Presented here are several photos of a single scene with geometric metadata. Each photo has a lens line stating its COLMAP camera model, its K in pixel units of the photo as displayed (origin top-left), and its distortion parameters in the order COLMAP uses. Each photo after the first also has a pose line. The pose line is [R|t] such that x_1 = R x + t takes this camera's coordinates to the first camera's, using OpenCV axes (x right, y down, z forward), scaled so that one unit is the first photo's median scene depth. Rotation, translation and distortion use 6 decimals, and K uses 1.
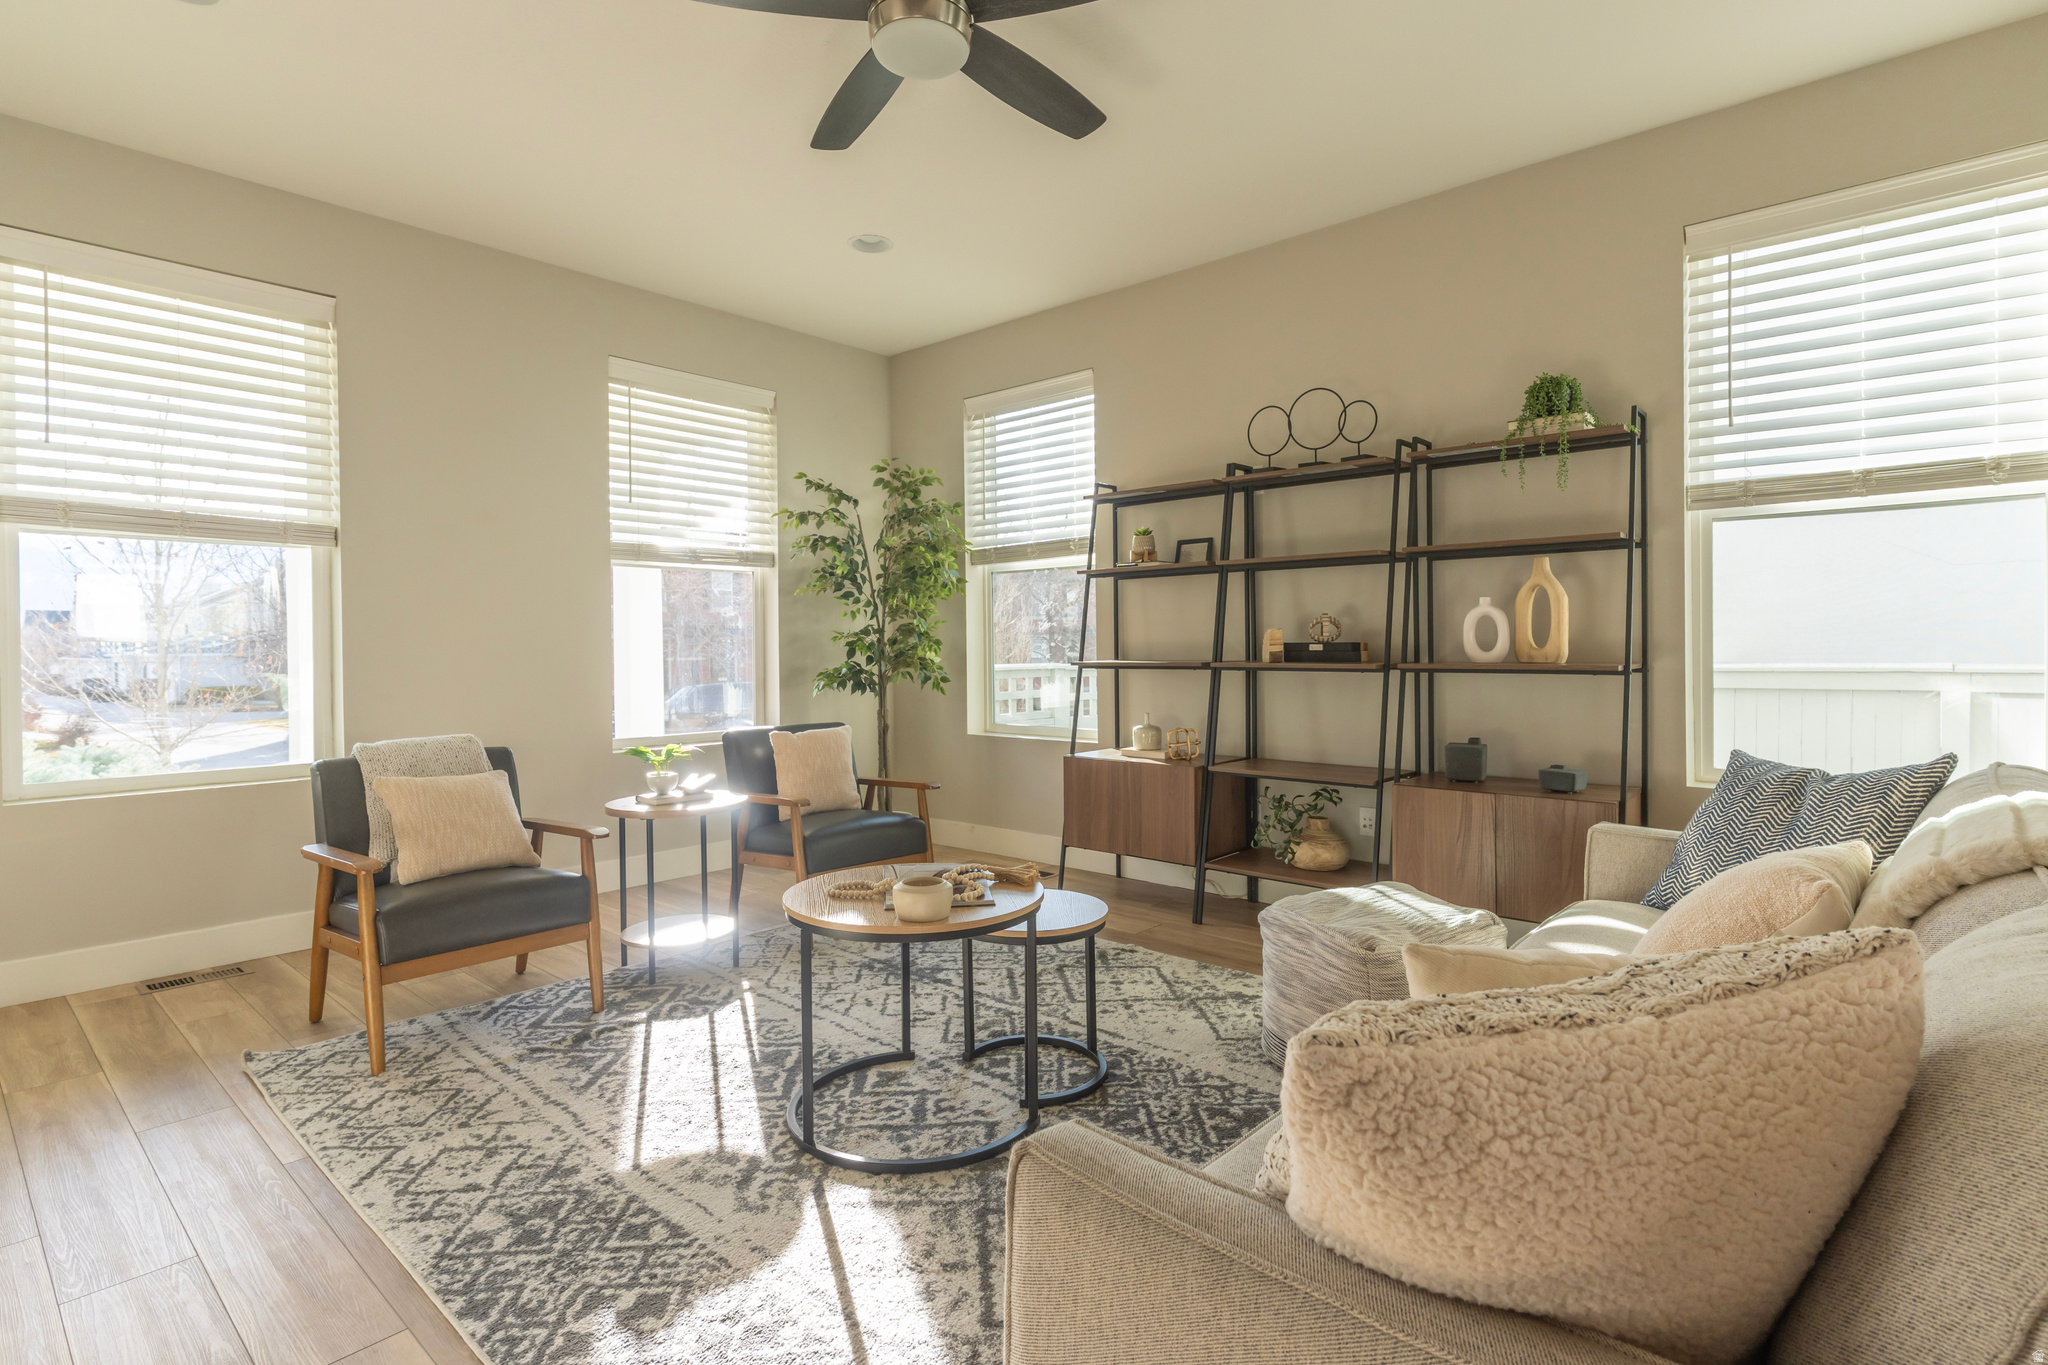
lens RADIAL K [[1007.5, 0, 1041.1], [0, 1007.5, 654.6], [0, 0, 1]] dist [0.005721, 0.000626]
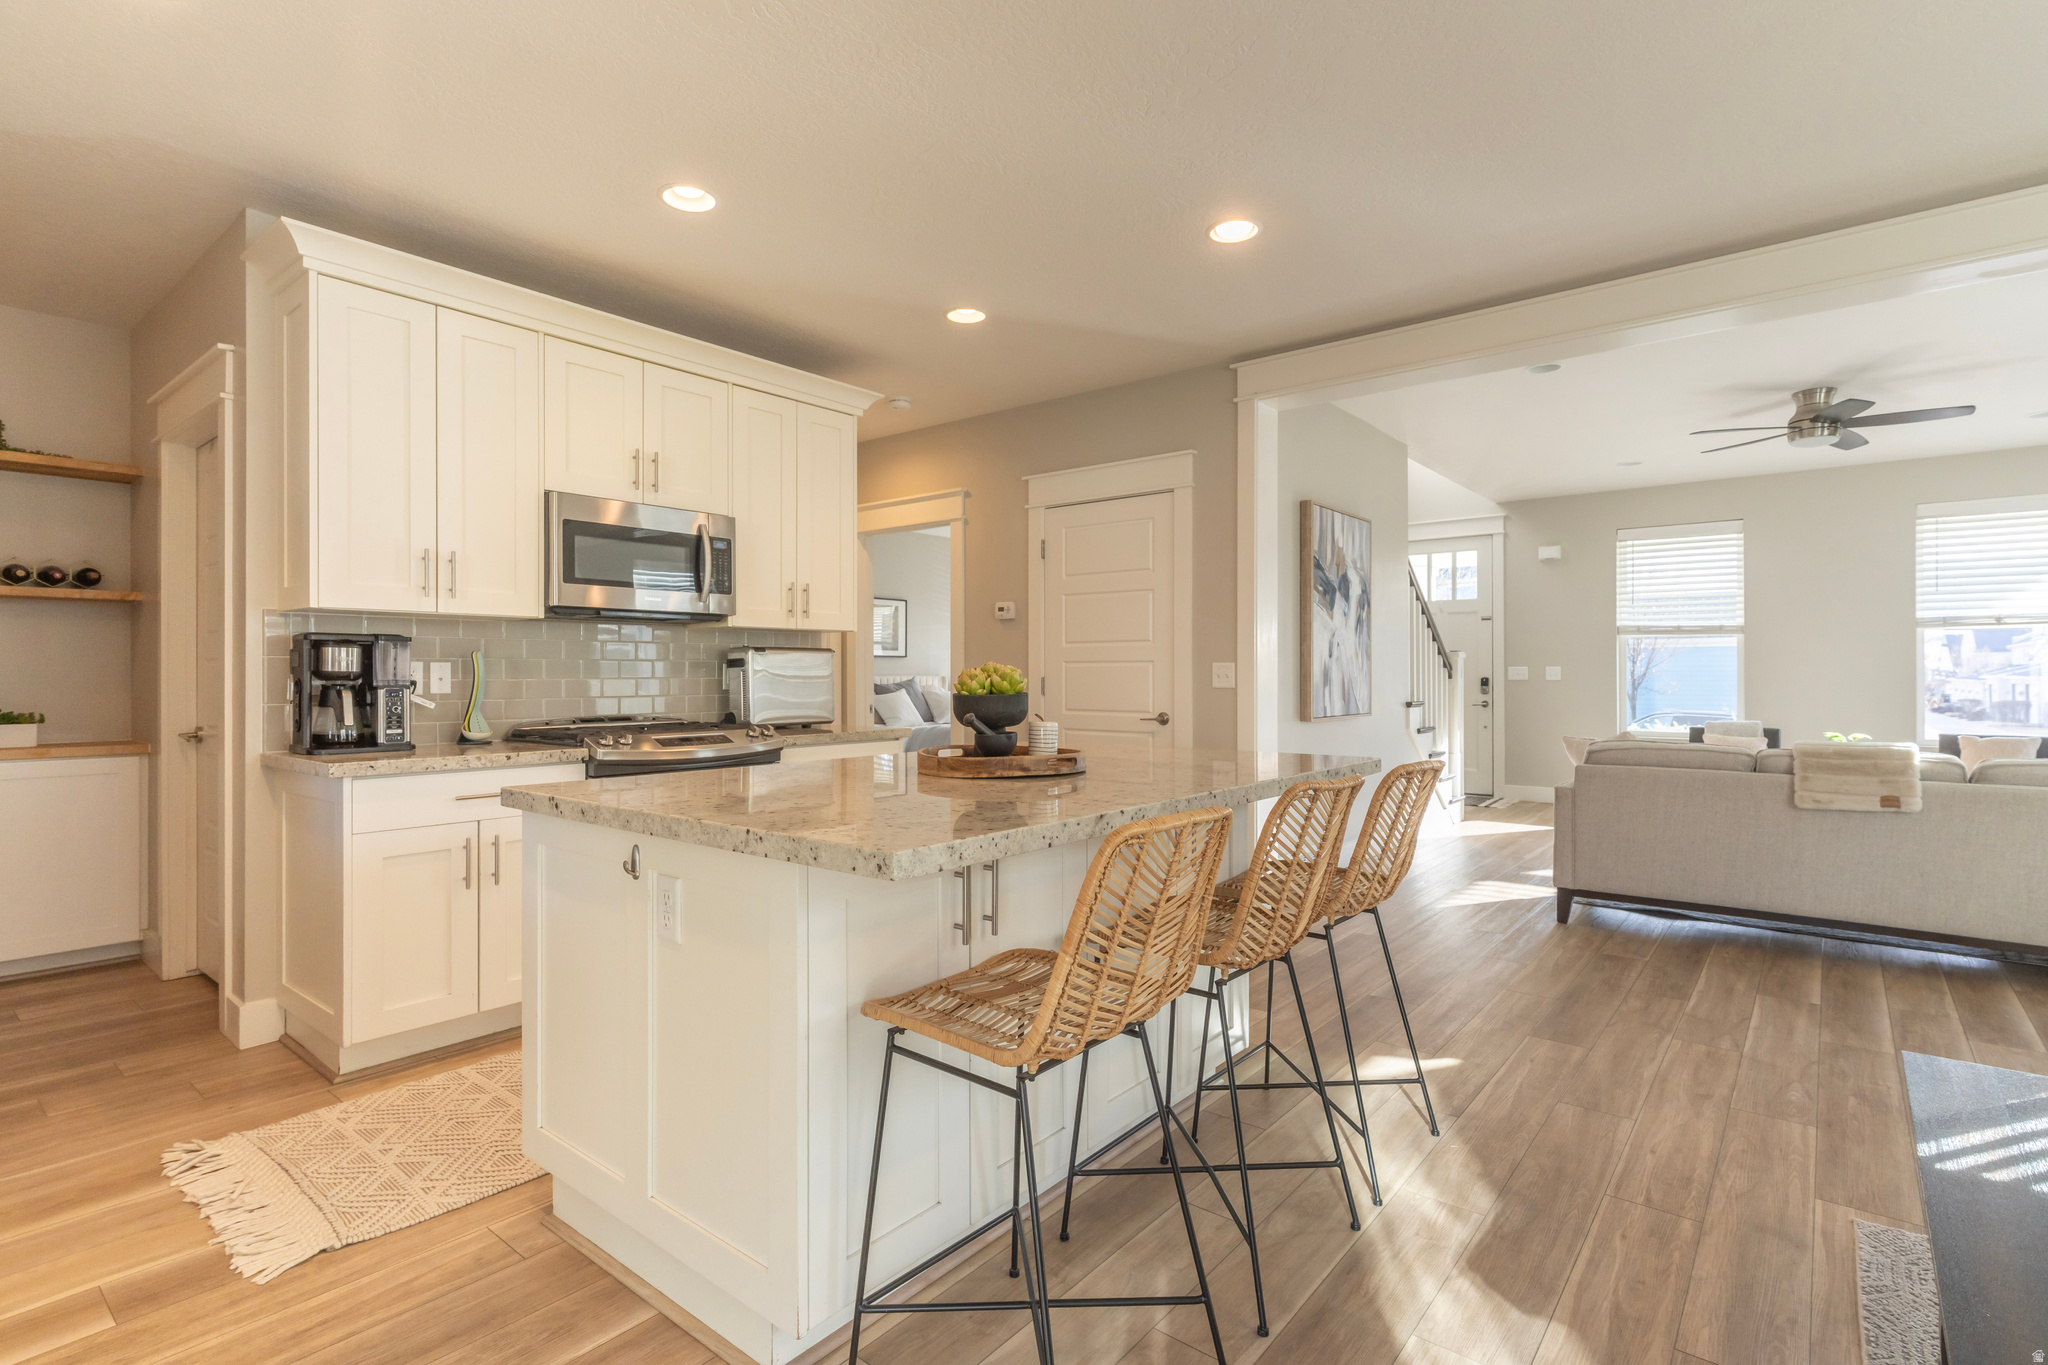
lens RADIAL K [[984.6, 0, 1024.0], [0, 984.6, 682.5], [0, 0, 1]] dist [-0.002865, -0.000322]
pose [[0.035482, 0.014340, -0.999267, 1.569273], [-0.007398, 0.999873, 0.014086, -0.025765], [0.999343, 0.006893, 0.035584, -0.711241]]
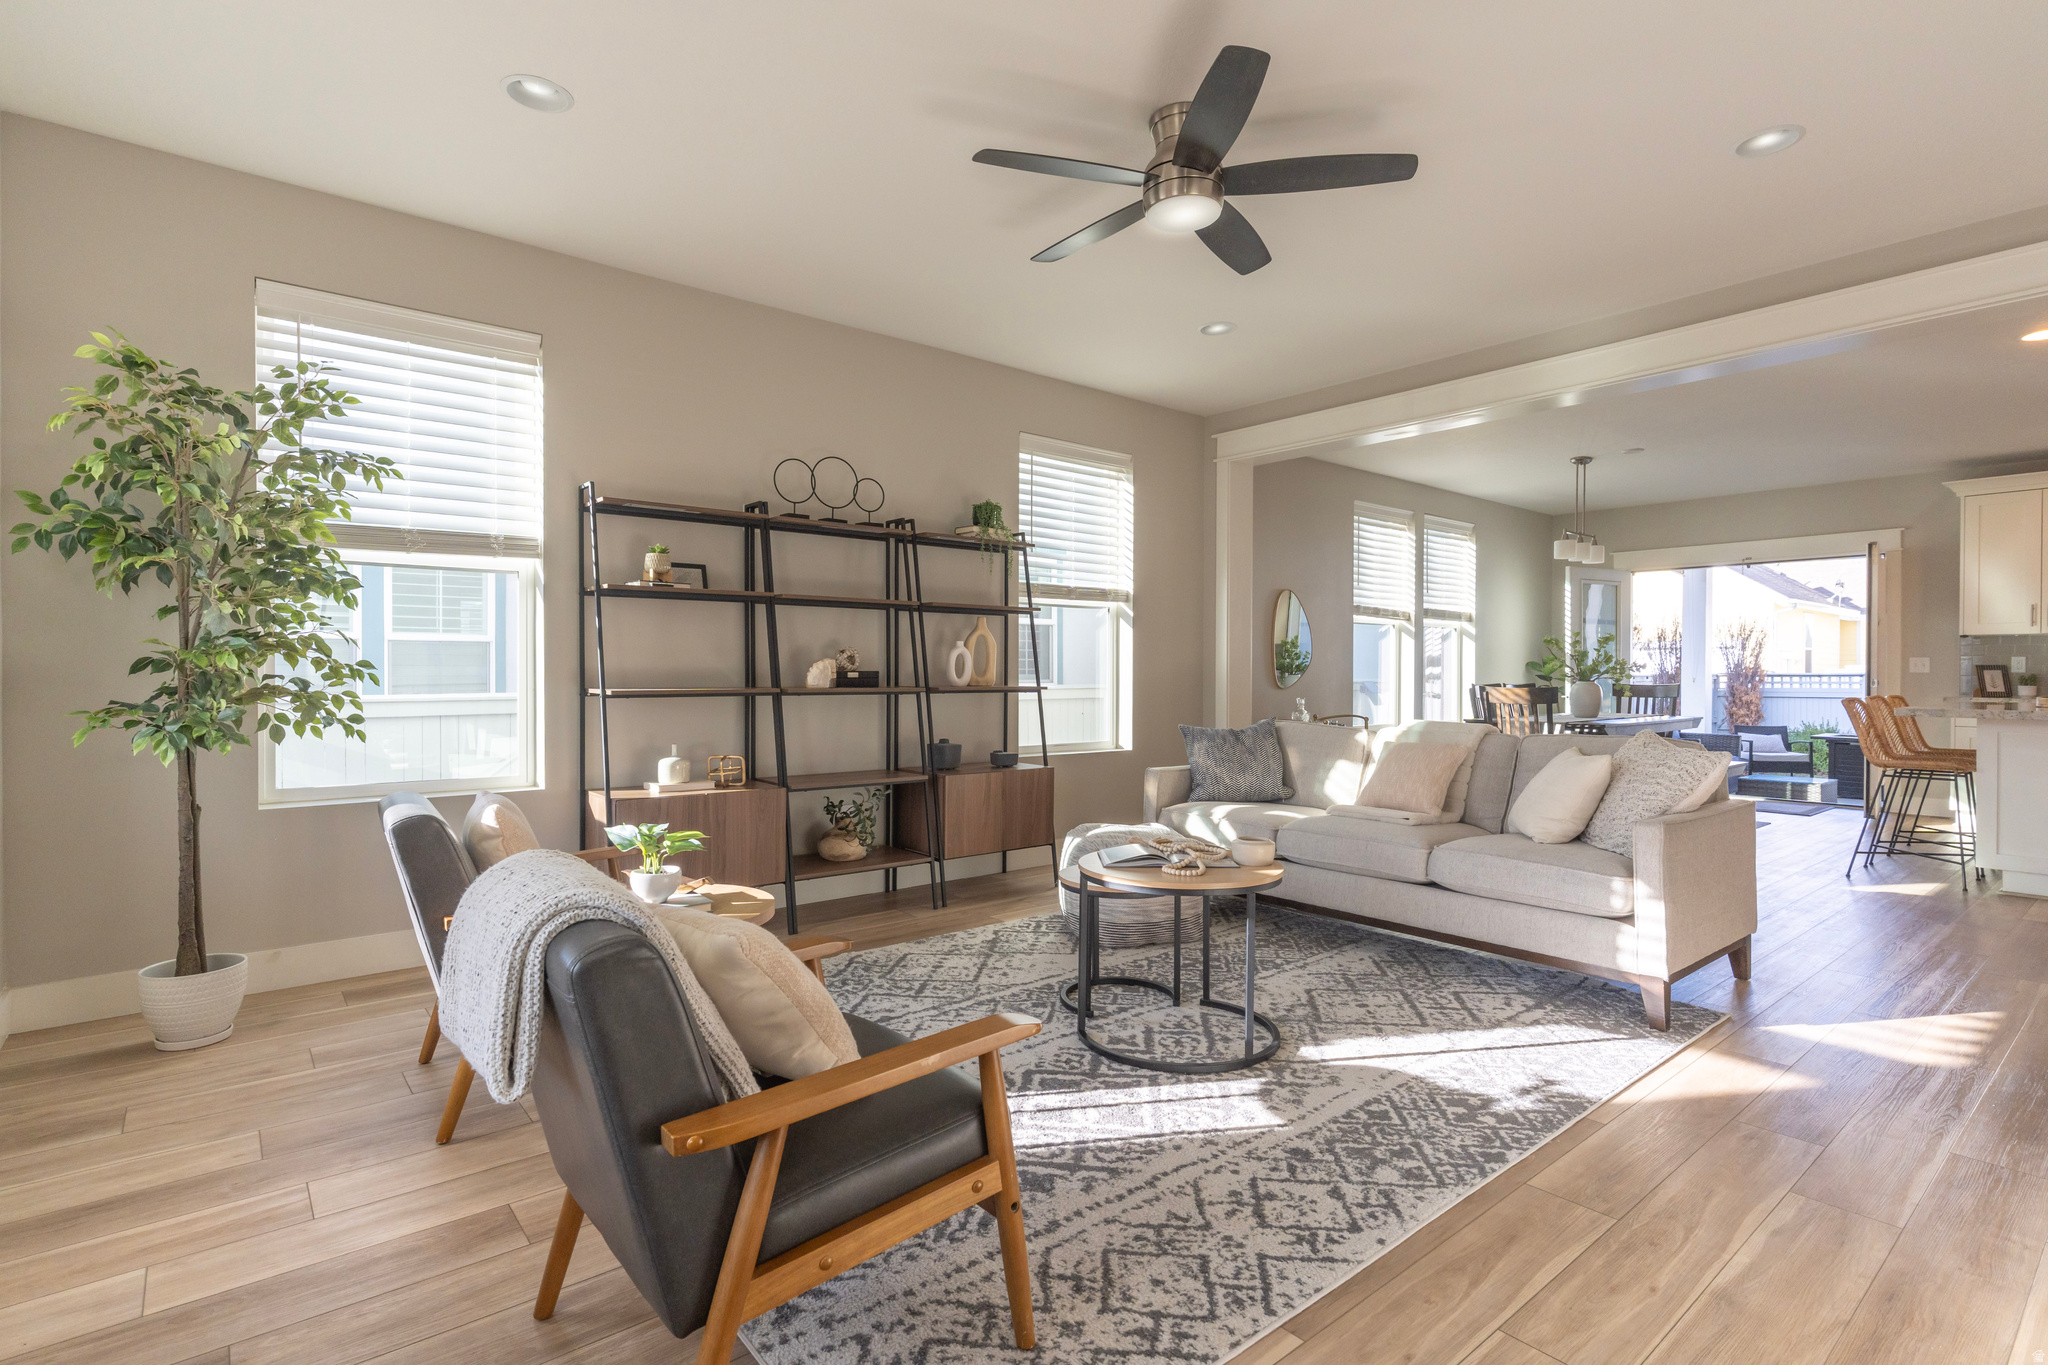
lens RADIAL K [[973.6, 0, 1027.8], [0, 973.6, 678.9], [0, 0, 1]] dist [0.000185, 0.000000]
pose [[0.165526, 0.001246, 0.986205, -0.987164], [0.005409, 0.999983, -0.002172, 0.001959], [-0.986191, 0.005693, 0.165517, 0.707025]]
